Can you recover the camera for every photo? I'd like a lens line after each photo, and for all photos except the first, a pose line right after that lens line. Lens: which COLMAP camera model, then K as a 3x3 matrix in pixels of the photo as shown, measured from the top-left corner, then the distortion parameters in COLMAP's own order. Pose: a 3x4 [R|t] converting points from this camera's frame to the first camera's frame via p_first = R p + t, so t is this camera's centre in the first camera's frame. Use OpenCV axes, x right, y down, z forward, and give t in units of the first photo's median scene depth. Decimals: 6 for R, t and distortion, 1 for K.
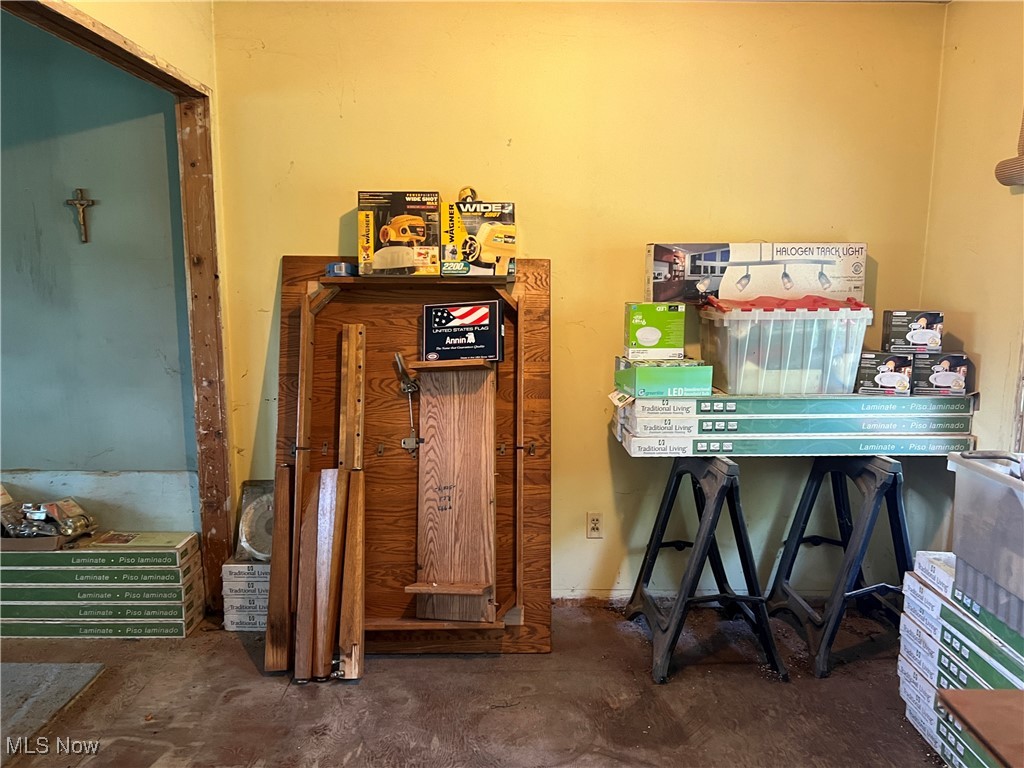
lens RADIAL K [[763.0, 0, 538.0], [0, 763.0, 398.0], [0, 0, 1]] dist [0.078852, -0.083169]
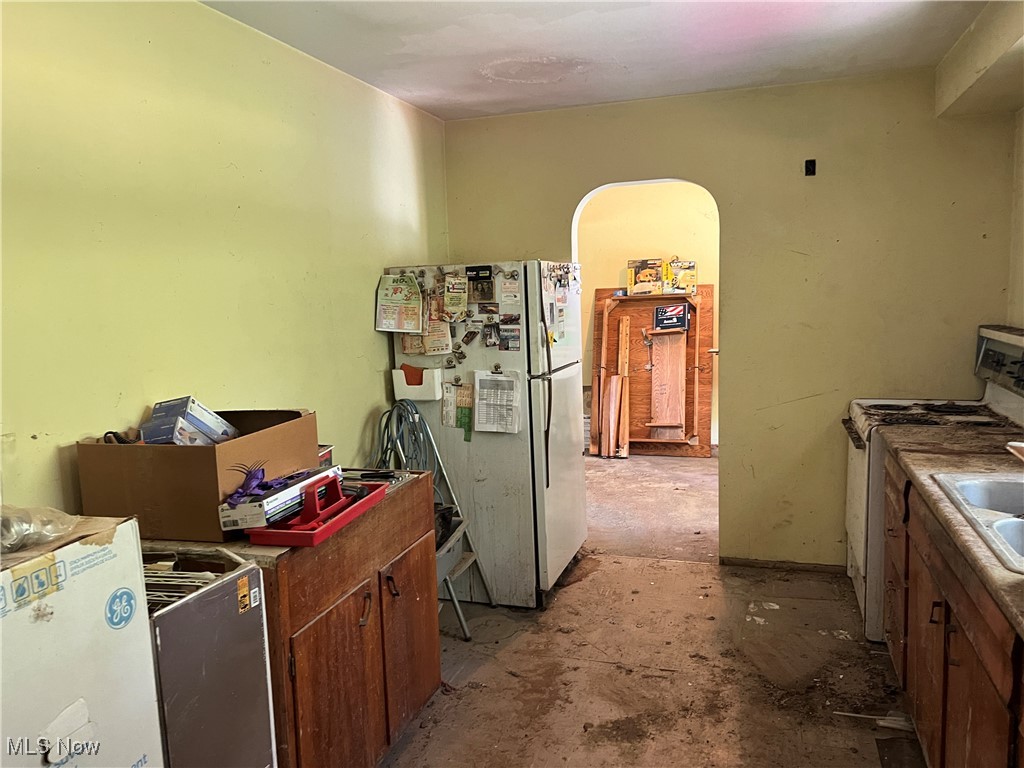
lens RADIAL K [[763.0, 0, 510.8], [0, 763.0, 388.5], [0, 0, 1]] dist [0.078852, -0.083169]
pose [[0.935583, 0.001652, -0.353104, 0.266720], [-0.014089, 0.999367, -0.032654, 0.211111], [0.352827, 0.035525, 0.935014, -1.337681]]
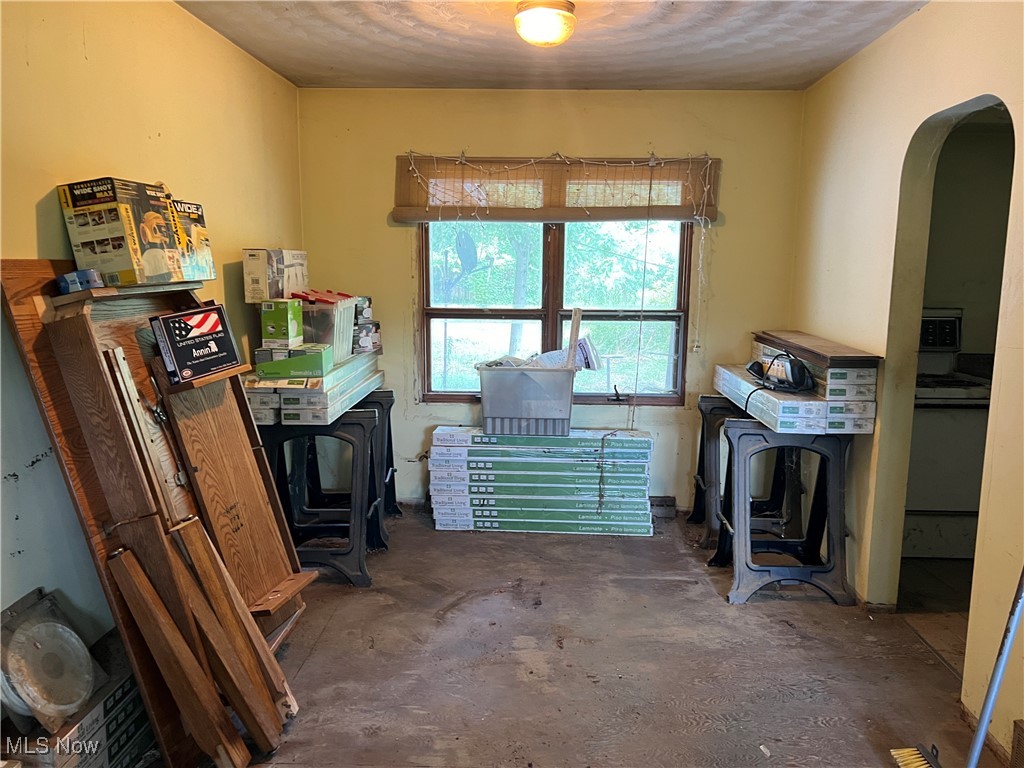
lens RADIAL K [[763.0, 0, 517.4], [0, 763.0, 386.5], [0, 0, 1]] dist [0.078852, -0.083169]
pose [[0.060393, -0.163175, 0.984747, -1.005465], [0.156190, 0.975940, 0.152137, -0.116260], [-0.985879, 0.144620, 0.084426, 0.554379]]
